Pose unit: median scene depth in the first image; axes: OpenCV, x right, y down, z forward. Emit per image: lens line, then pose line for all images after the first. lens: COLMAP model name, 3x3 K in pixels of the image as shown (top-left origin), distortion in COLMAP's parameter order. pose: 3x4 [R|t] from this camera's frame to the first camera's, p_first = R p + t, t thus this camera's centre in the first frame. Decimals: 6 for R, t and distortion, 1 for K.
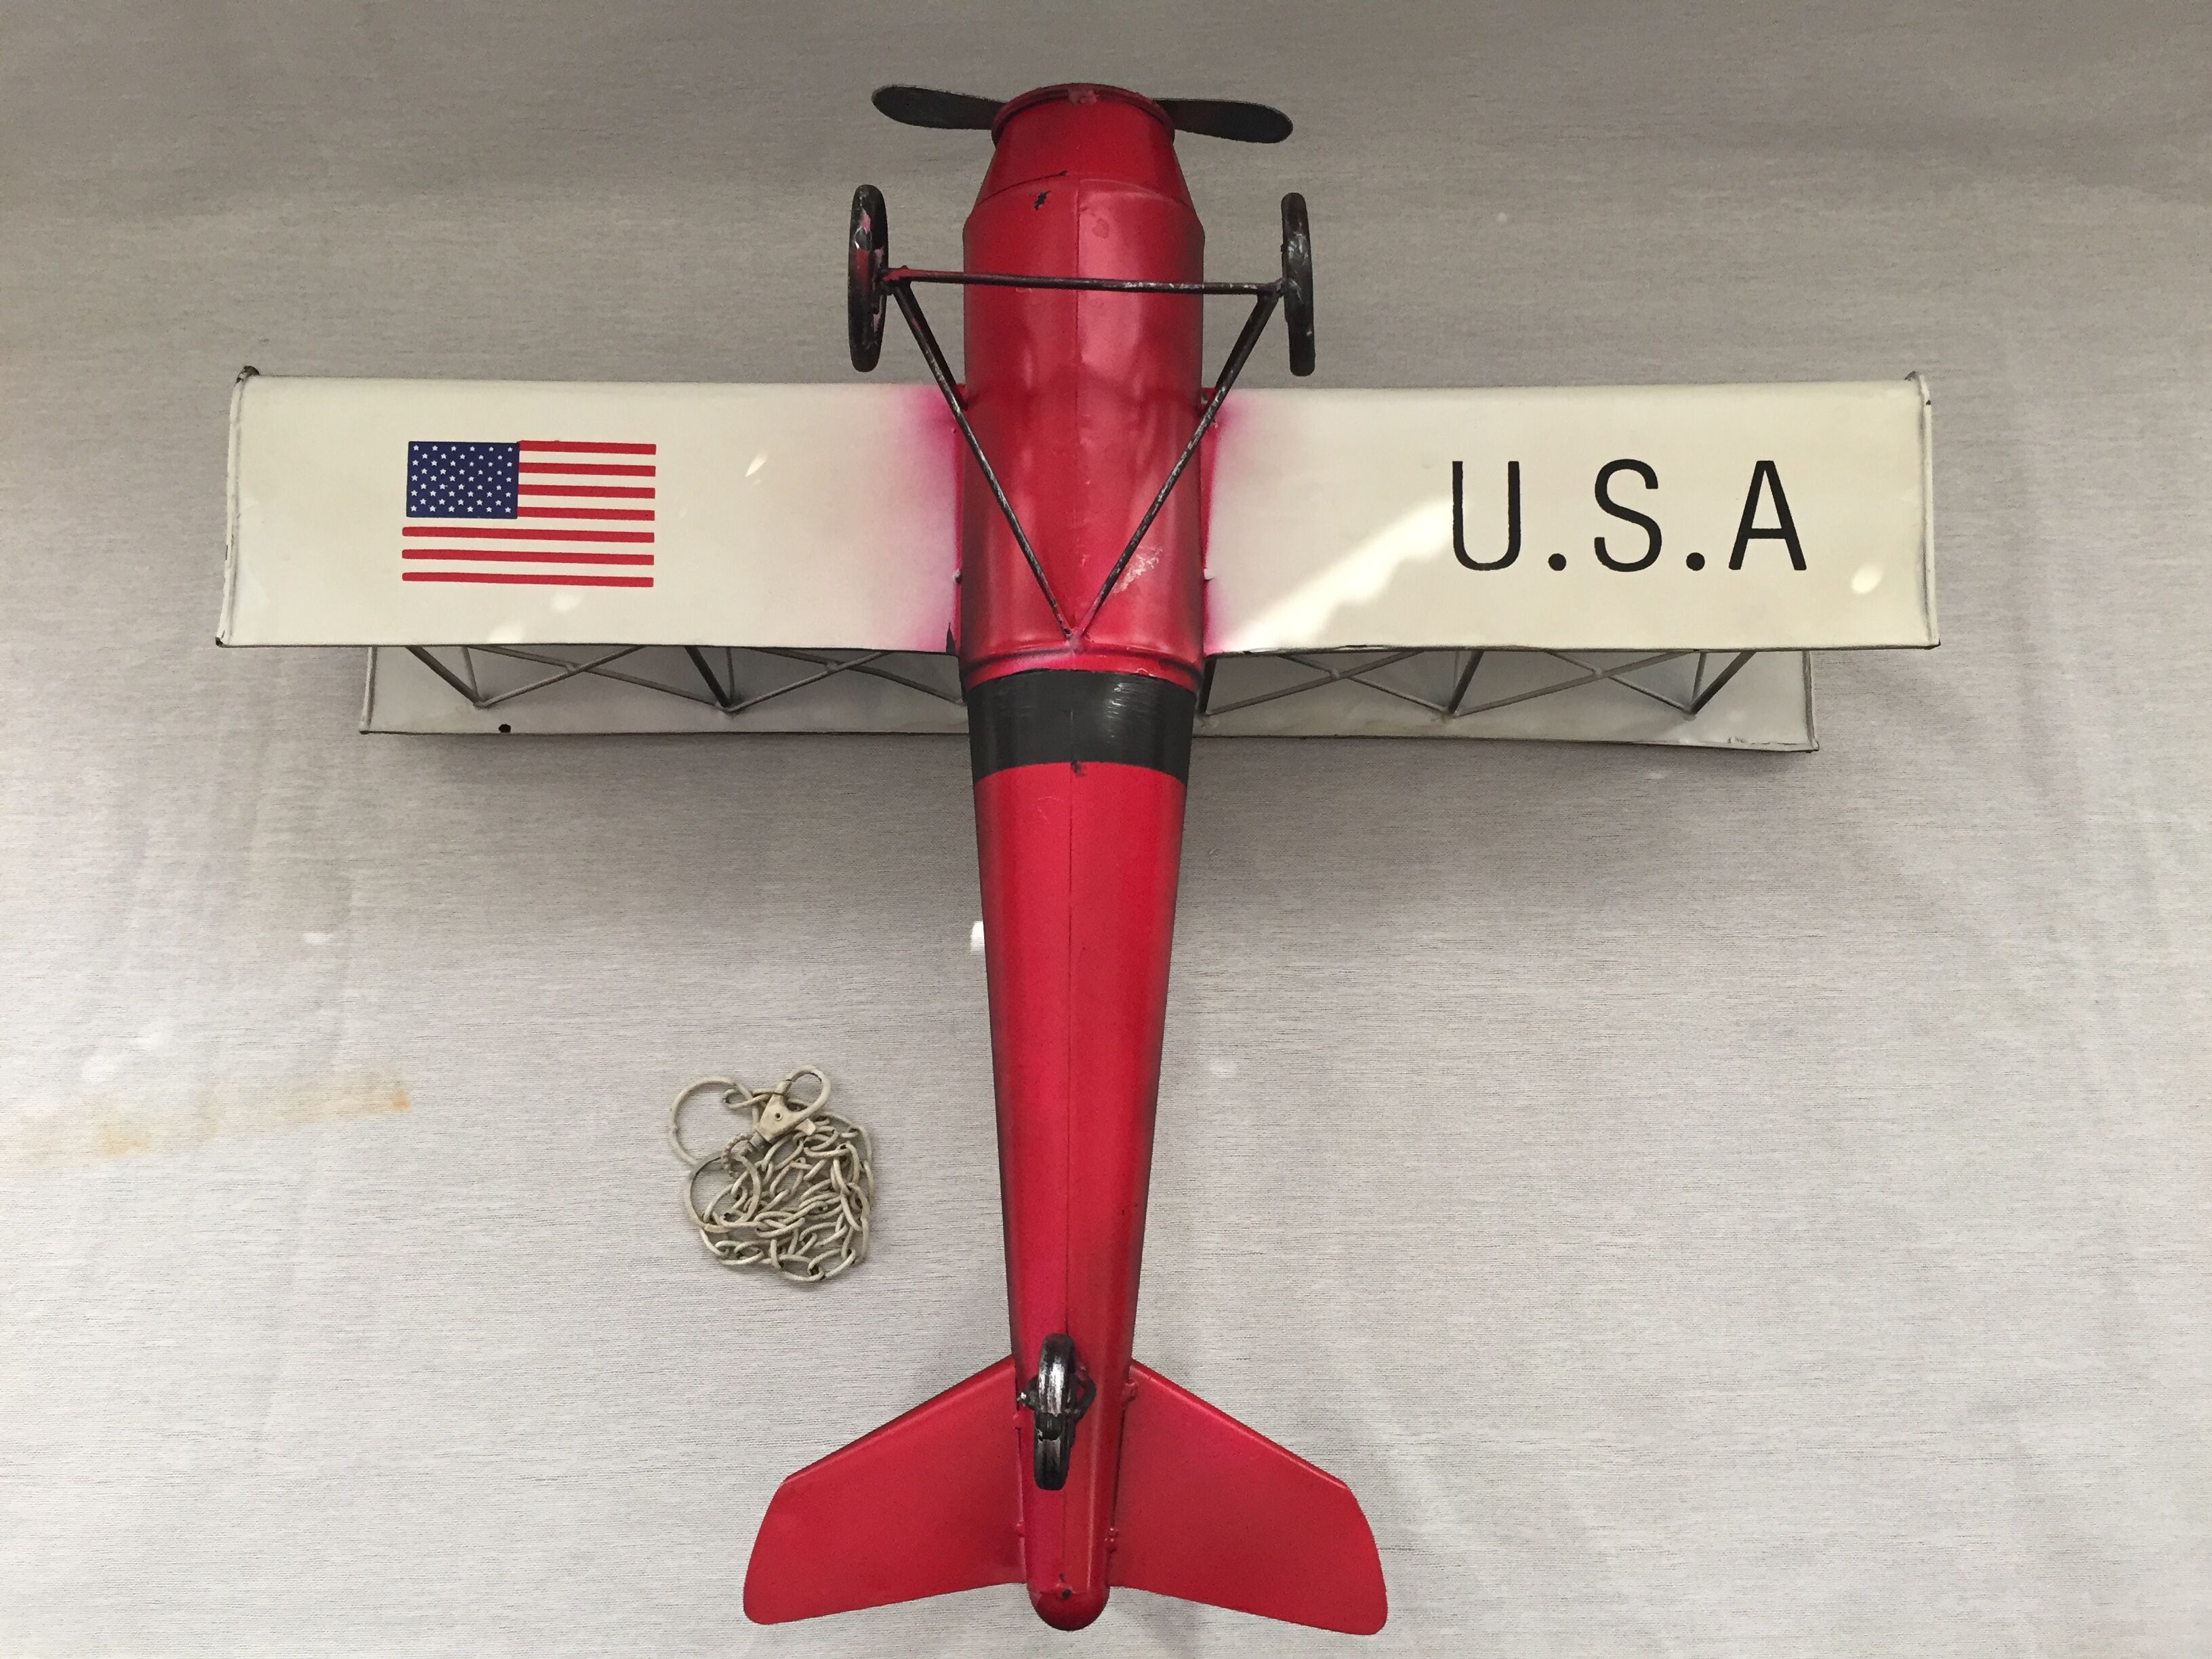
lens RADIAL K [[1919.8, 0, 1106.0], [0, 1919.8, 829.5], [0, 0, 1]] dist [0.084584, -0.125892]
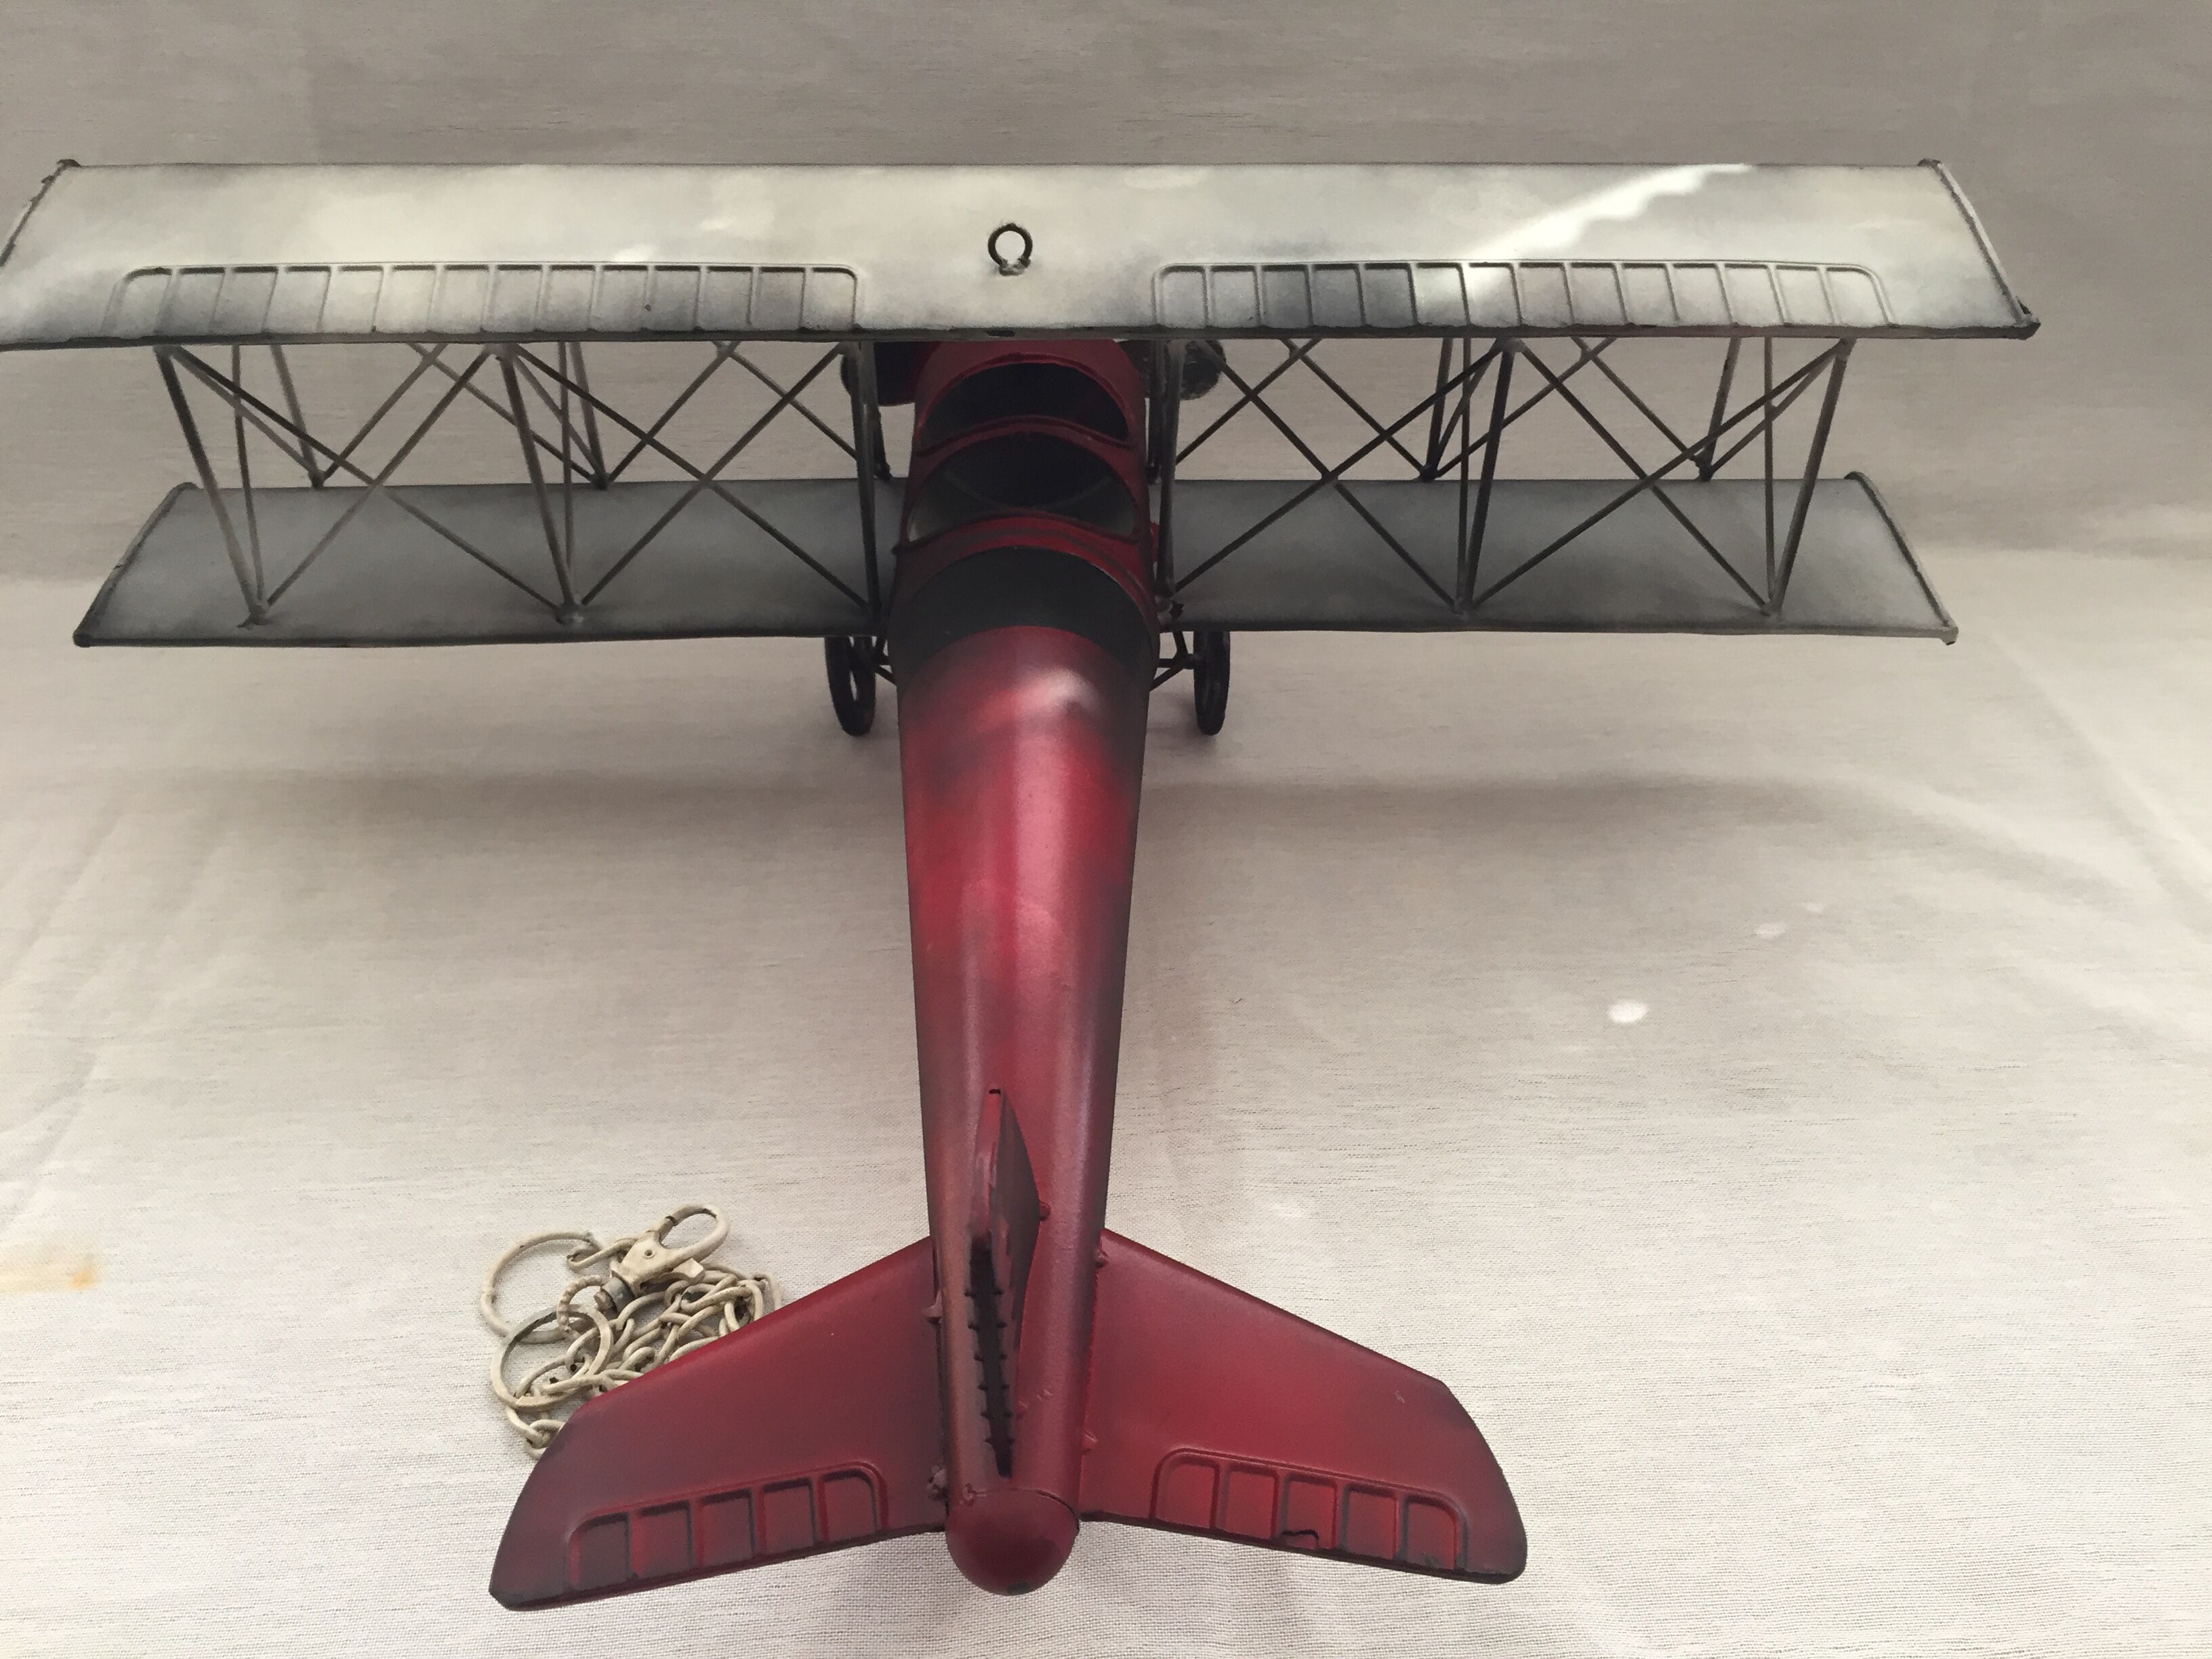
lens RADIAL K [[1919.8, 0, 1106.0], [0, 1919.8, 829.5], [0, 0, 1]] dist [0.084584, -0.125892]
pose [[0.997924, -0.002686, 0.064342, -0.051076], [0.042548, 0.777494, -0.627449, 0.469259], [-0.048340, 0.628885, 0.775994, 0.360343]]
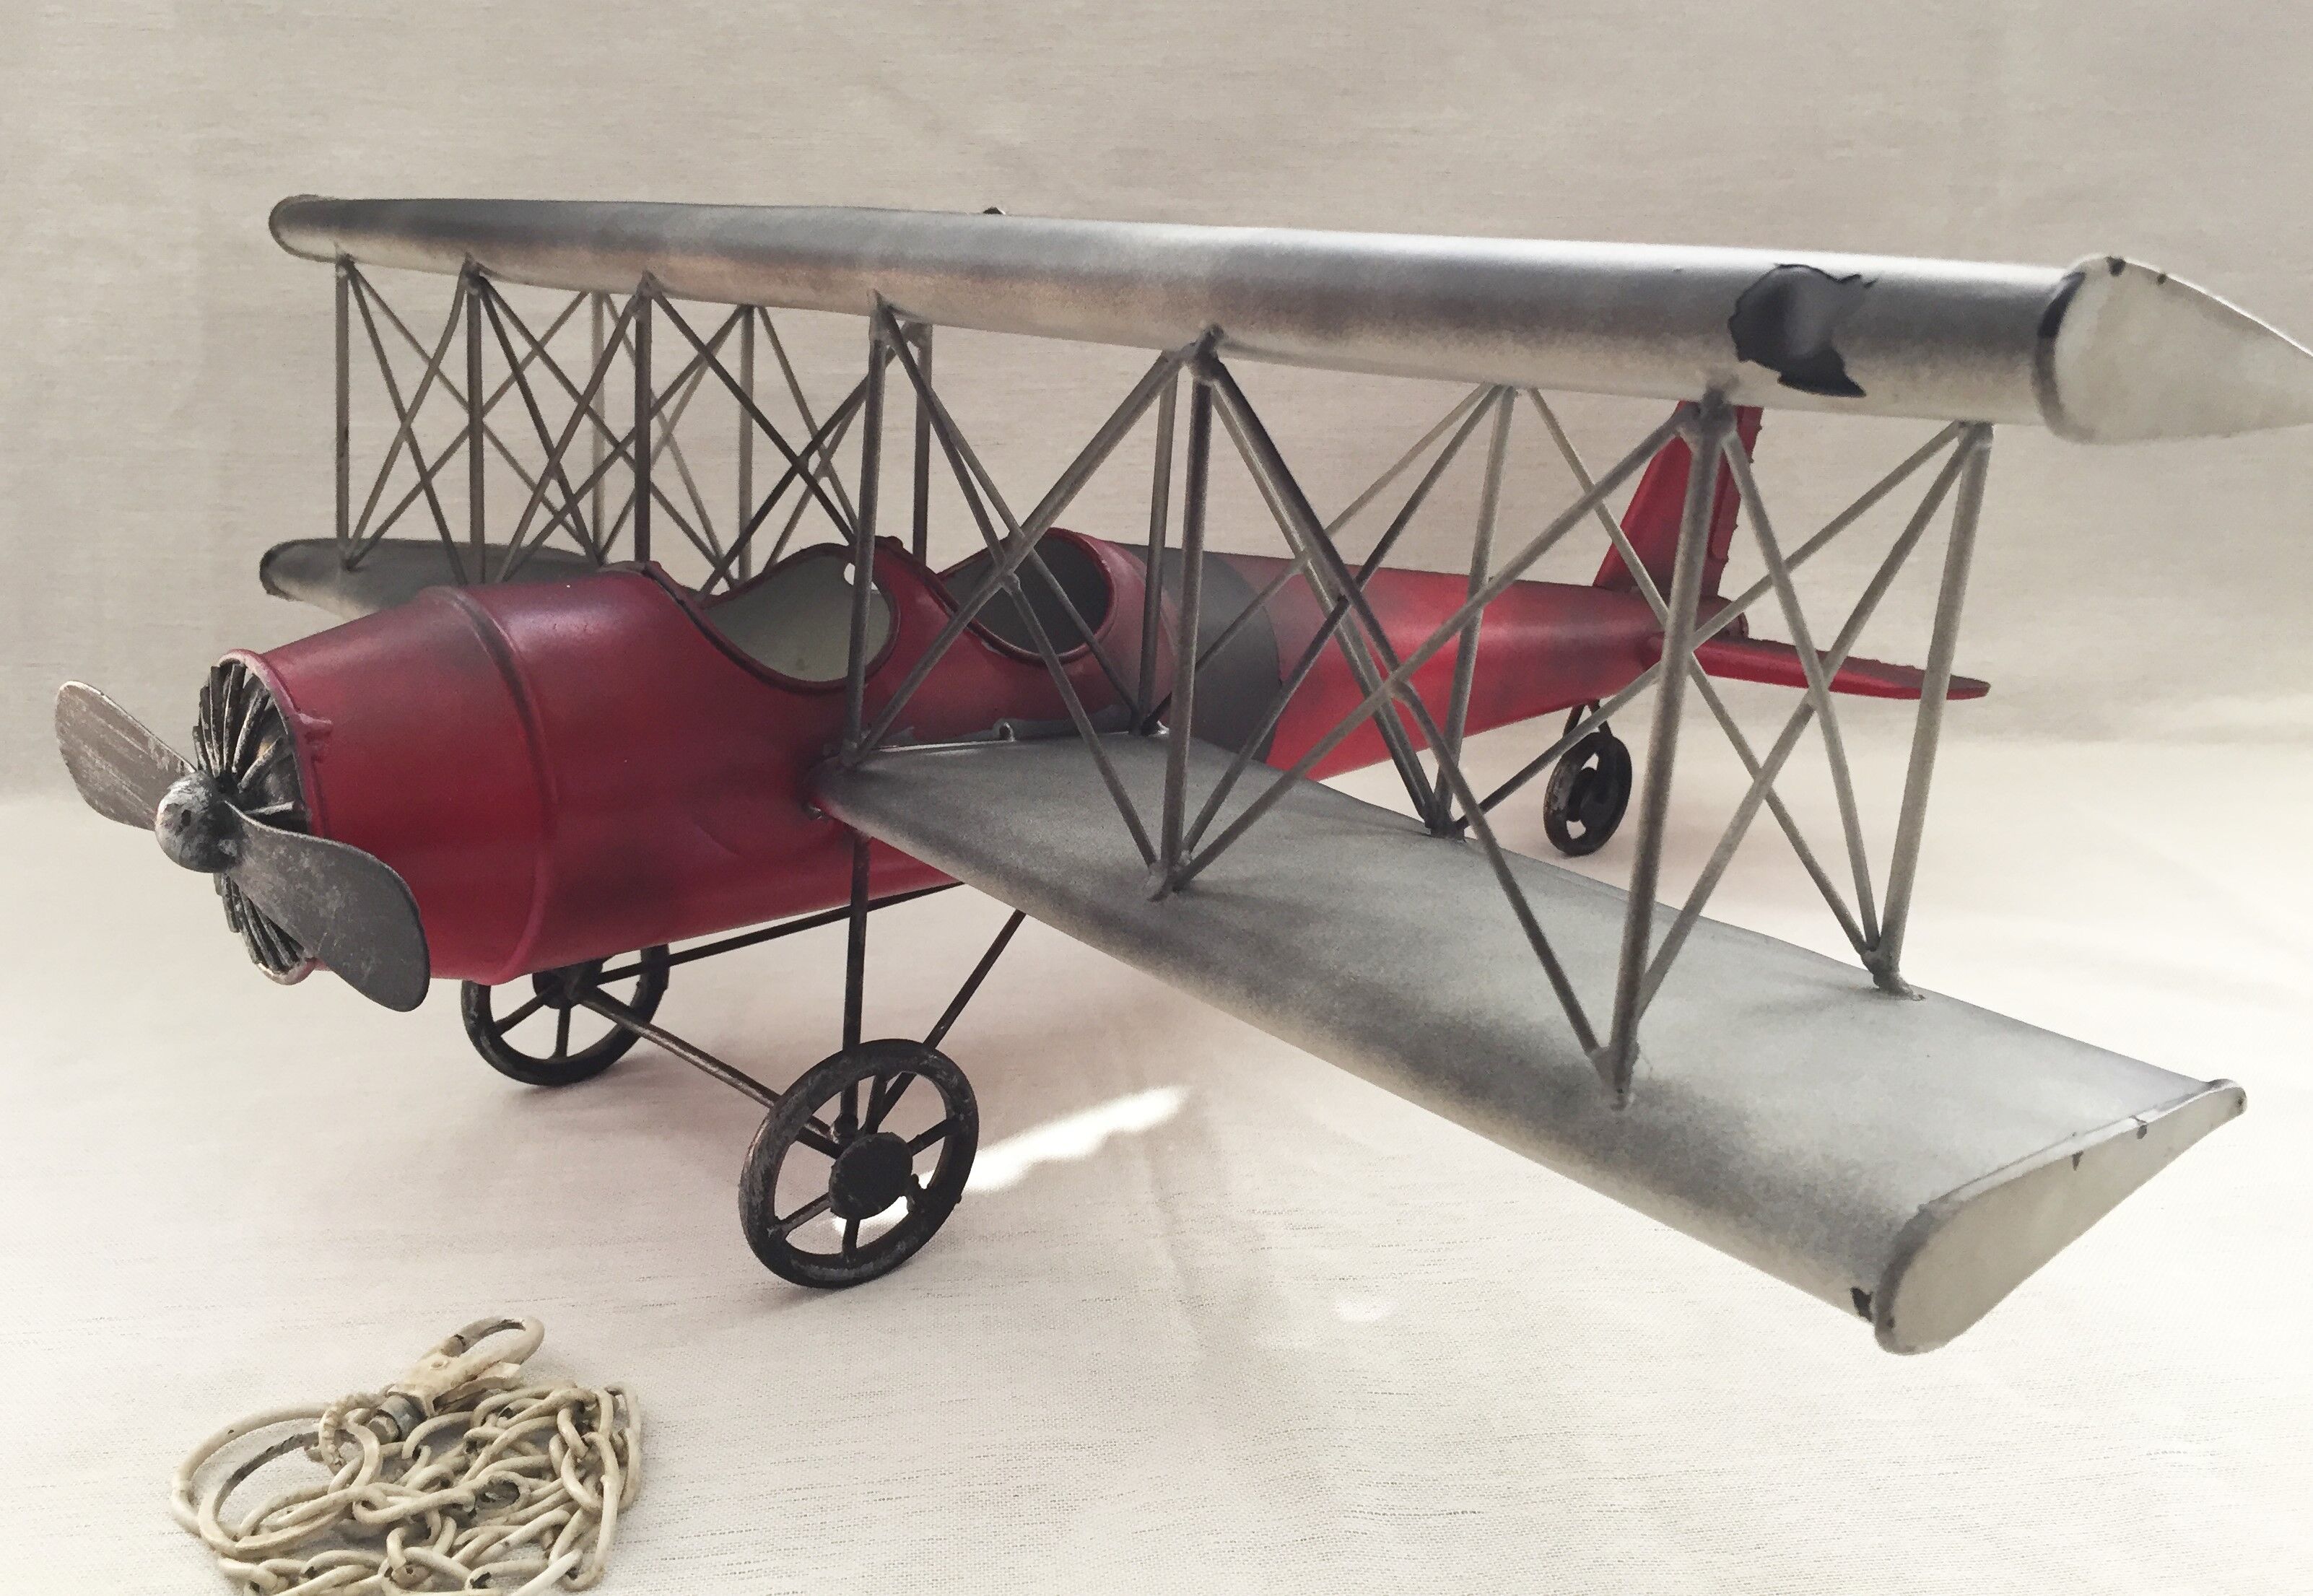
lens RADIAL K [[2043.9, 0, 1135.0], [0, 2043.9, 716.8], [0, 0, 1]] dist [0.093004, -0.149465]
pose [[0.994924, -0.009041, 0.100225, -0.048435], [0.090985, 0.506348, -0.857516, 0.535209], [-0.042996, 0.862282, 0.504601, 0.580143]]
